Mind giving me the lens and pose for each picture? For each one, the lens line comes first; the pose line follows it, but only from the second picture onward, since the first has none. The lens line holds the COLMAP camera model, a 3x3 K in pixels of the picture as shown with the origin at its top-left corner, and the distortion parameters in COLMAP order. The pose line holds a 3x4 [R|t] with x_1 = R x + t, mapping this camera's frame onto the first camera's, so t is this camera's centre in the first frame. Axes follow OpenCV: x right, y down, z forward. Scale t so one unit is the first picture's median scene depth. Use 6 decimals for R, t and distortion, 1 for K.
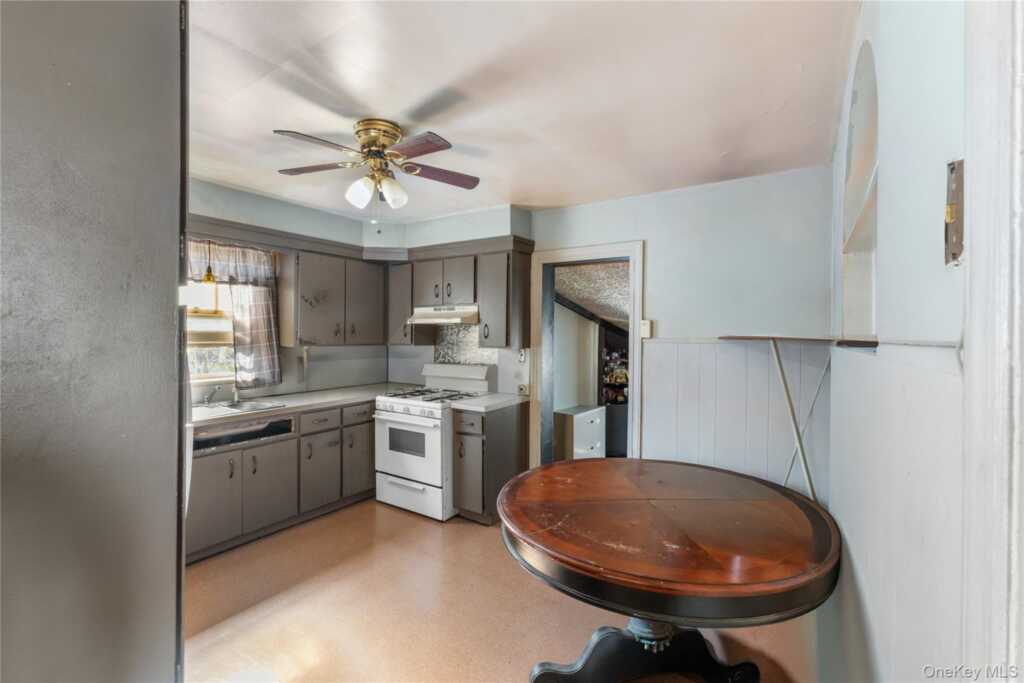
lens RADIAL K [[439.4, 0, 513.1], [0, 439.4, 337.2], [0, 0, 1]] dist [0.003592, -0.000454]
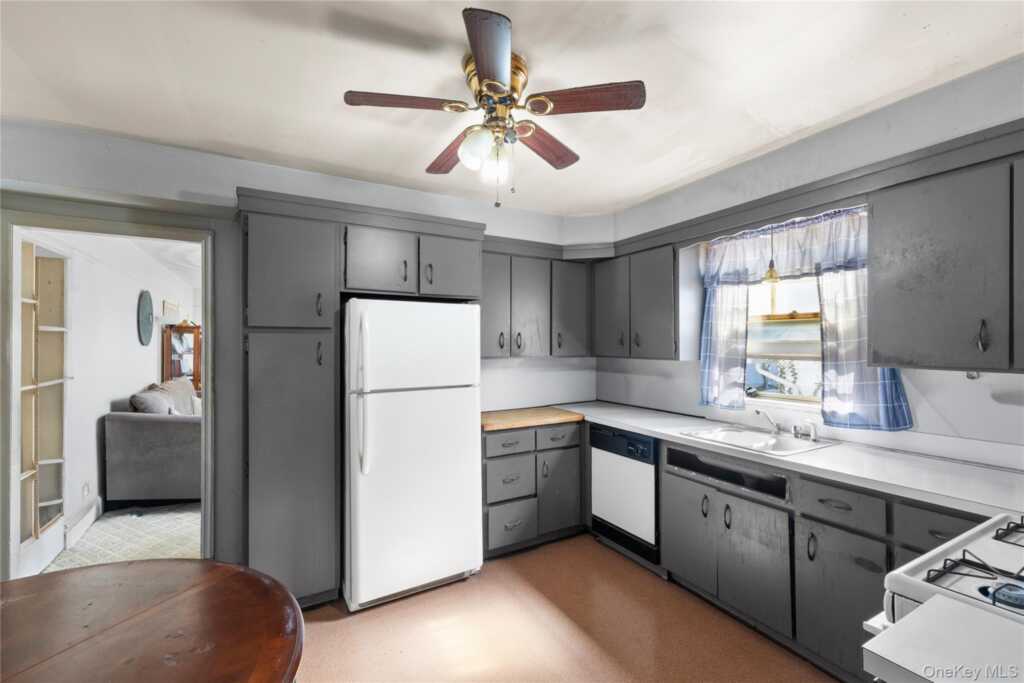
lens RADIAL K [[439.4, 0, 508.7], [0, 439.4, 343.4], [0, 0, 1]] dist [0.003592, -0.000454]
pose [[-0.458220, -0.005788, -0.888820, 0.222800], [-0.003409, 0.999983, -0.004755, -0.003567], [0.888832, 0.000851, -0.458232, 0.868406]]
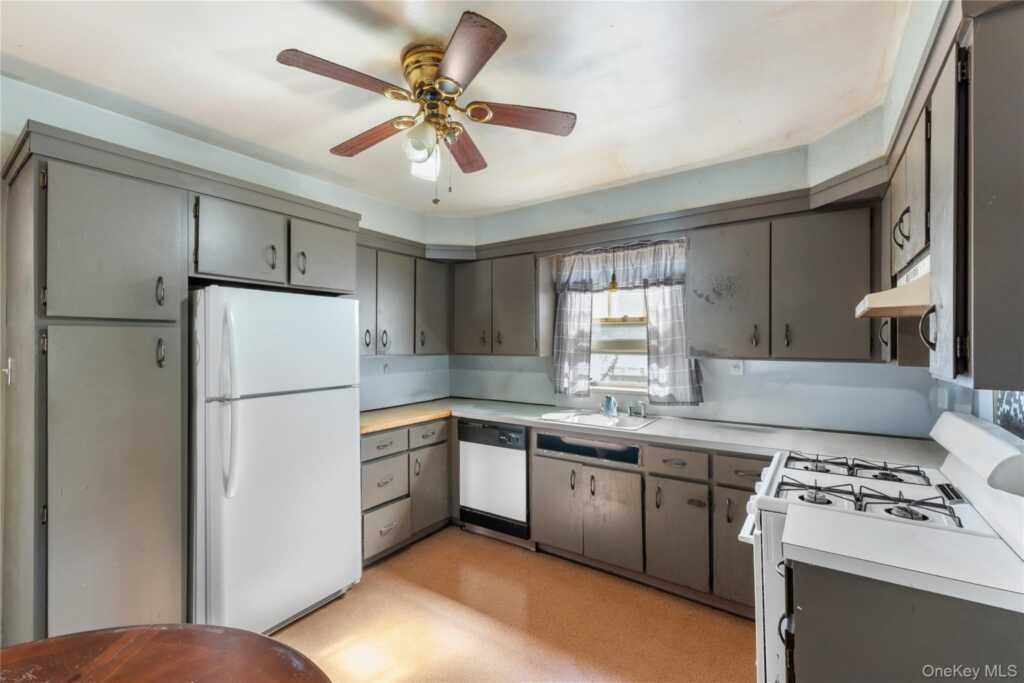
lens RADIAL K [[439.4, 0, 507.7], [0, 439.4, 343.7], [0, 0, 1]] dist [0.003592, -0.000454]
pose [[-0.027844, -0.003907, -0.999605, 0.280736], [-0.001277, 0.999992, -0.003873, 0.000067], [0.999611, 0.001168, -0.027849, 0.728278]]
